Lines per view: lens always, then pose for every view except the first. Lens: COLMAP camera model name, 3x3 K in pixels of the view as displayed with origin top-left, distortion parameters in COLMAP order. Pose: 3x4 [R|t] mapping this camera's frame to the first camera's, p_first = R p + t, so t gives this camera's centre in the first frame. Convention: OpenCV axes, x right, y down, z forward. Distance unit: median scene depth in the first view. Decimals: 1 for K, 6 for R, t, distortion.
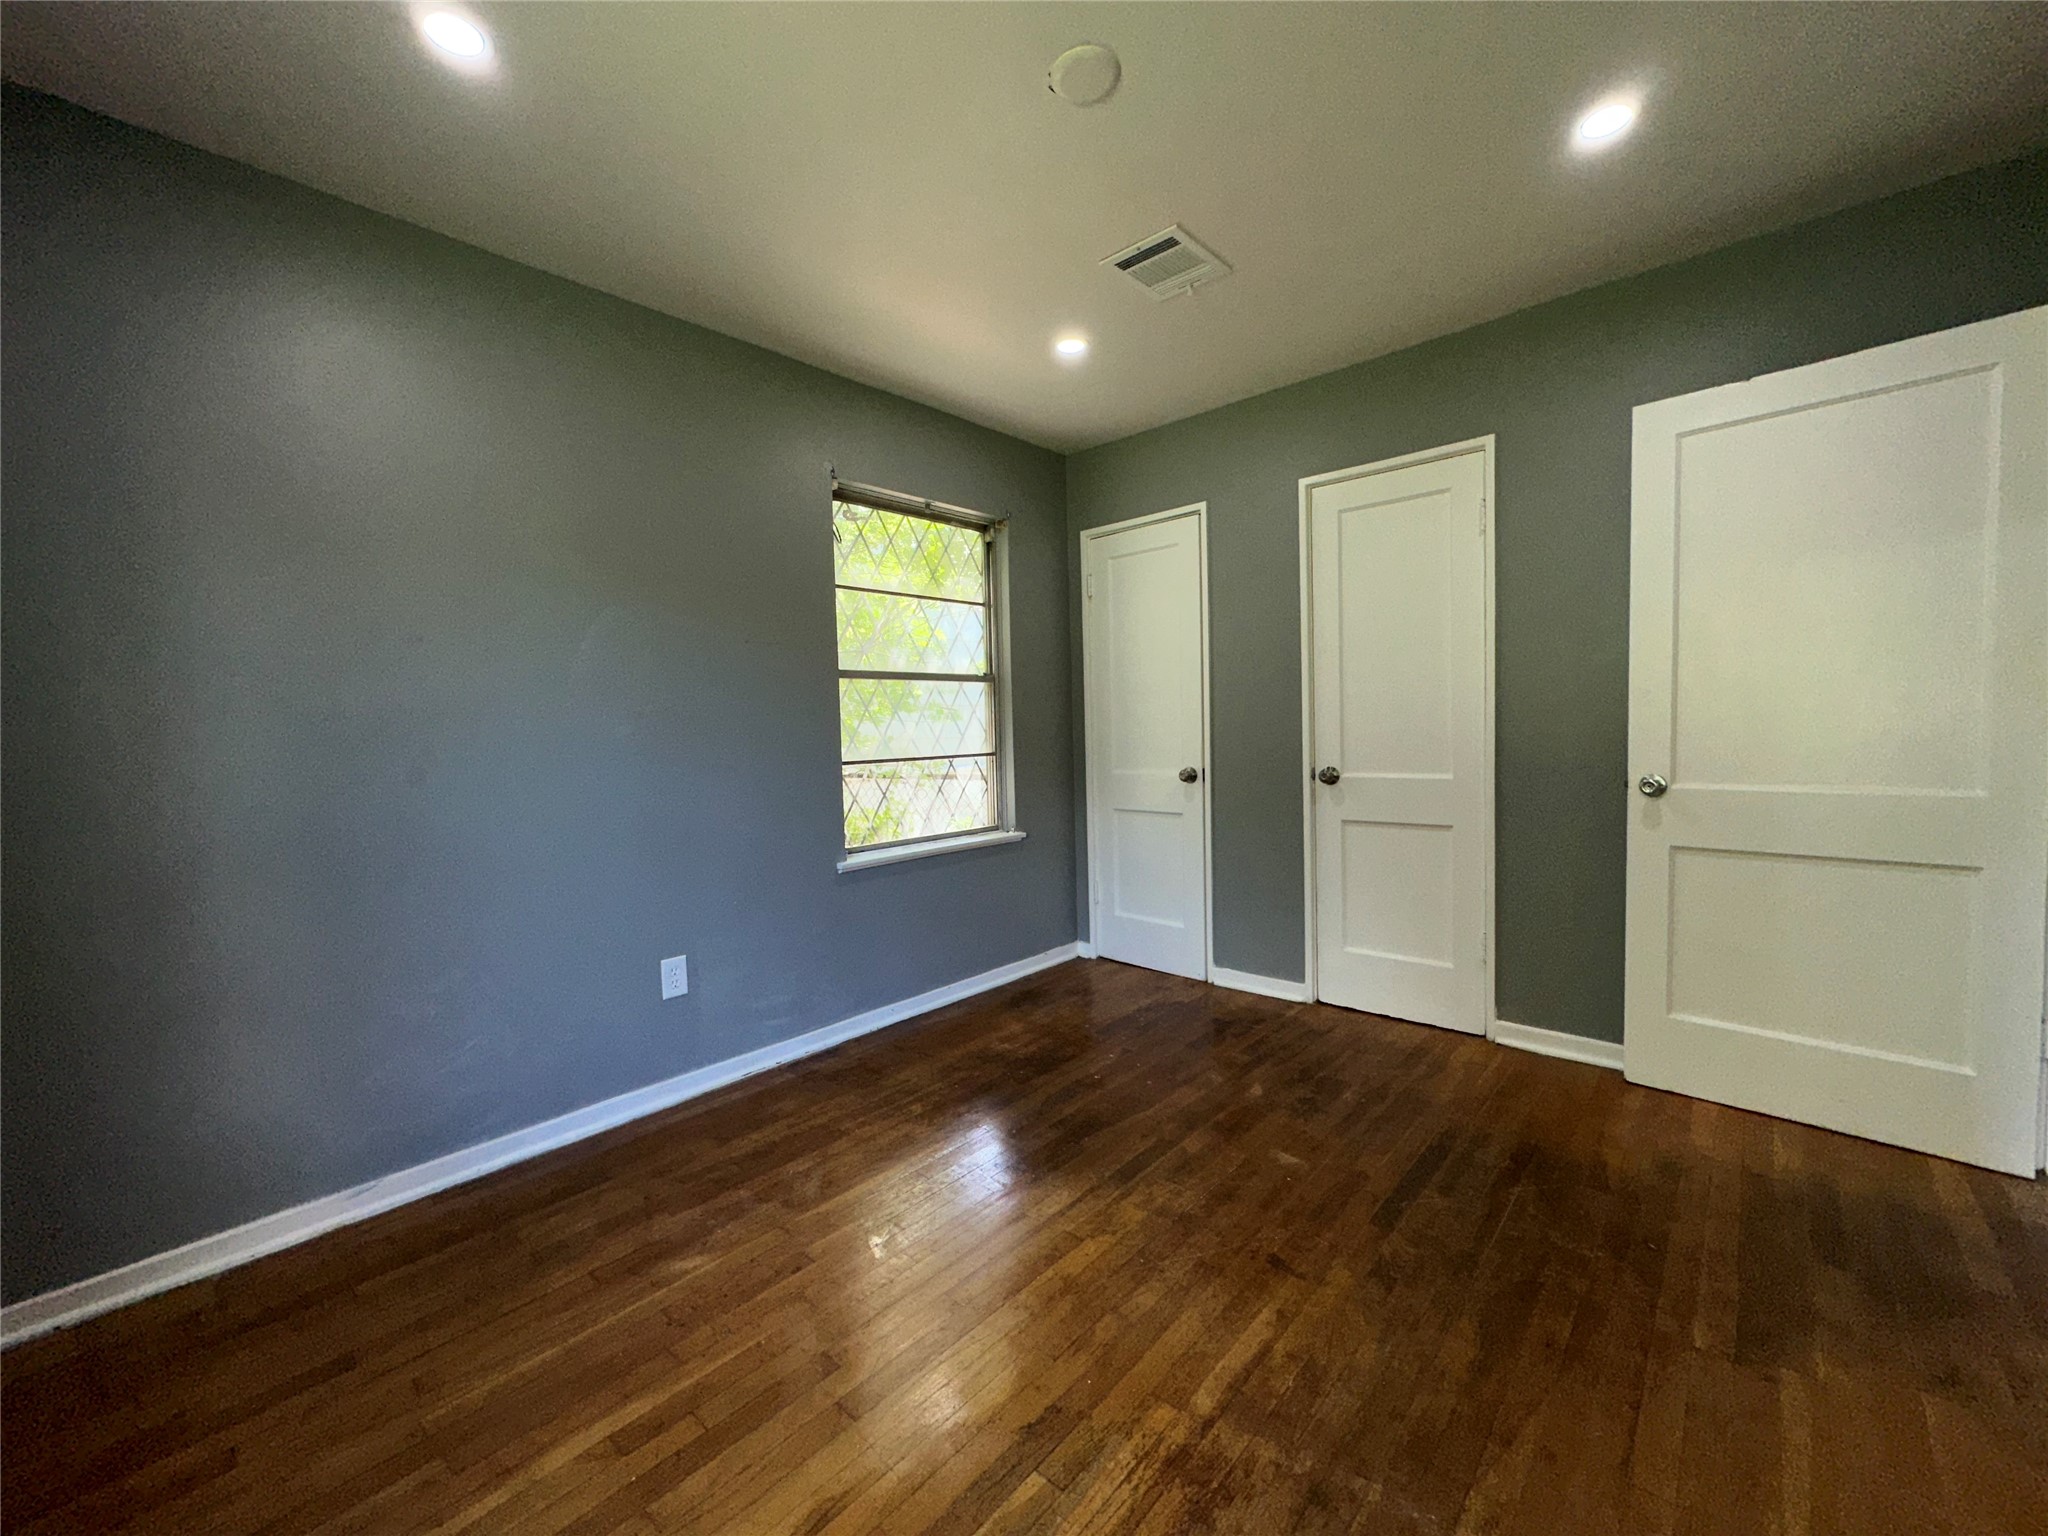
lens RADIAL K [[814.7, 0, 1024.0], [0, 814.7, 768.0], [0, 0, 1]] dist [-0.000883, 0.000227]
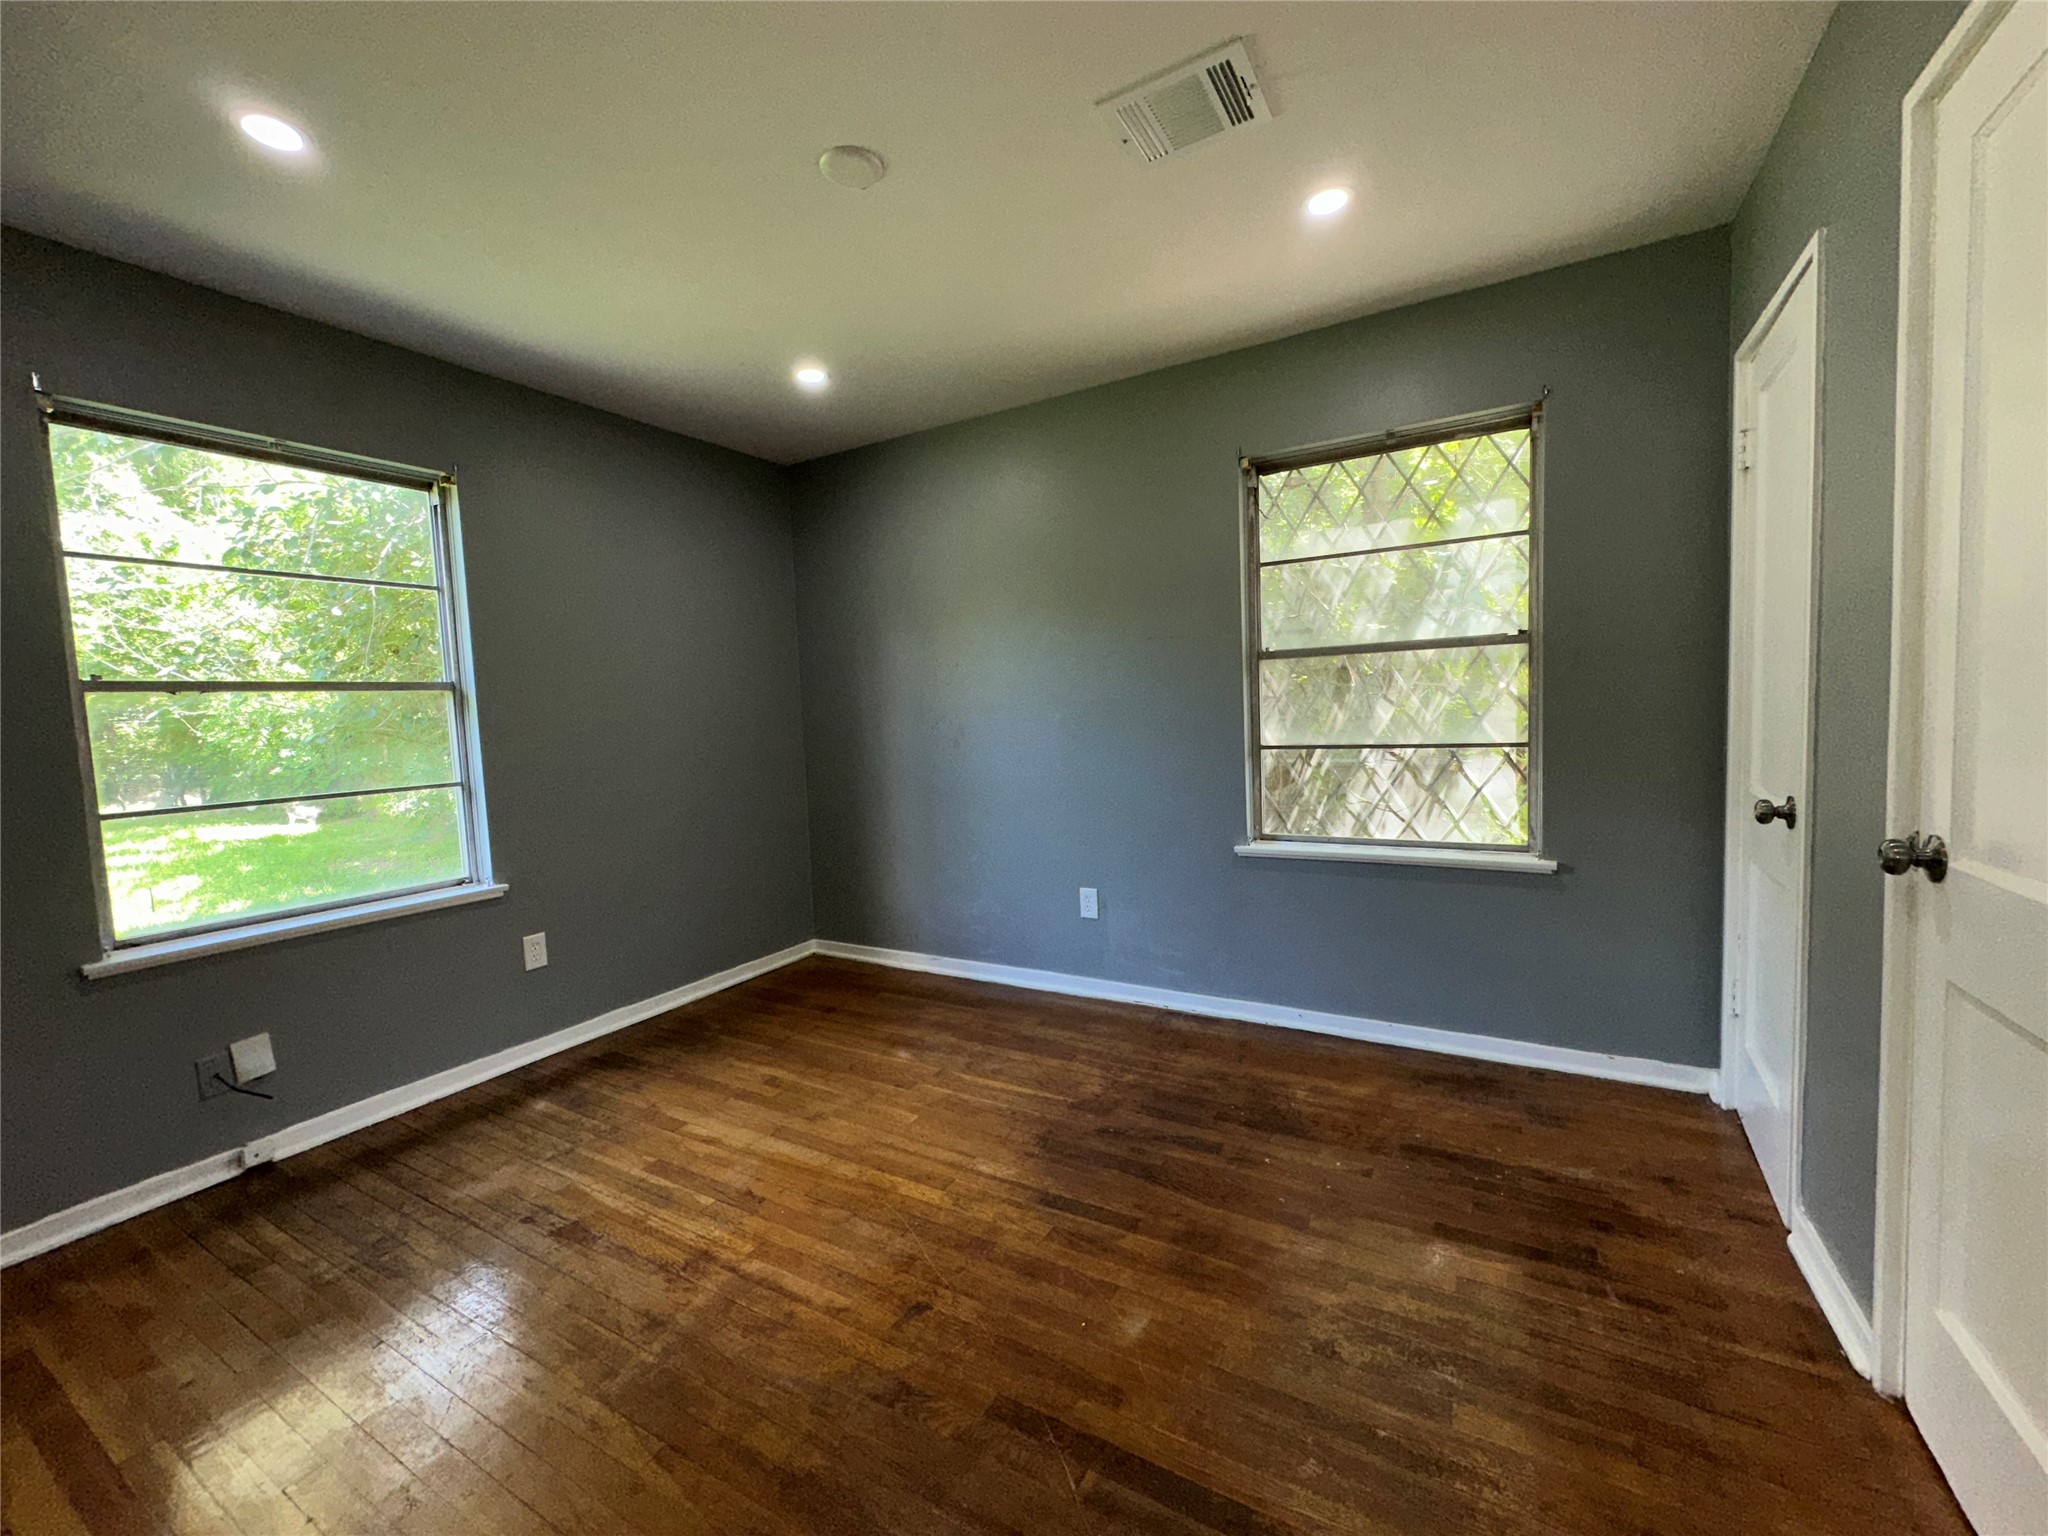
lens RADIAL K [[814.7, 0, 1024.0], [0, 814.7, 768.0], [0, 0, 1]] dist [-0.000883, 0.000227]
pose [[0.212134, 0.087890, -0.973280, 0.933866], [-0.017879, 0.996130, 0.086056, -0.083669], [0.977077, -0.000854, 0.212885, 0.709423]]
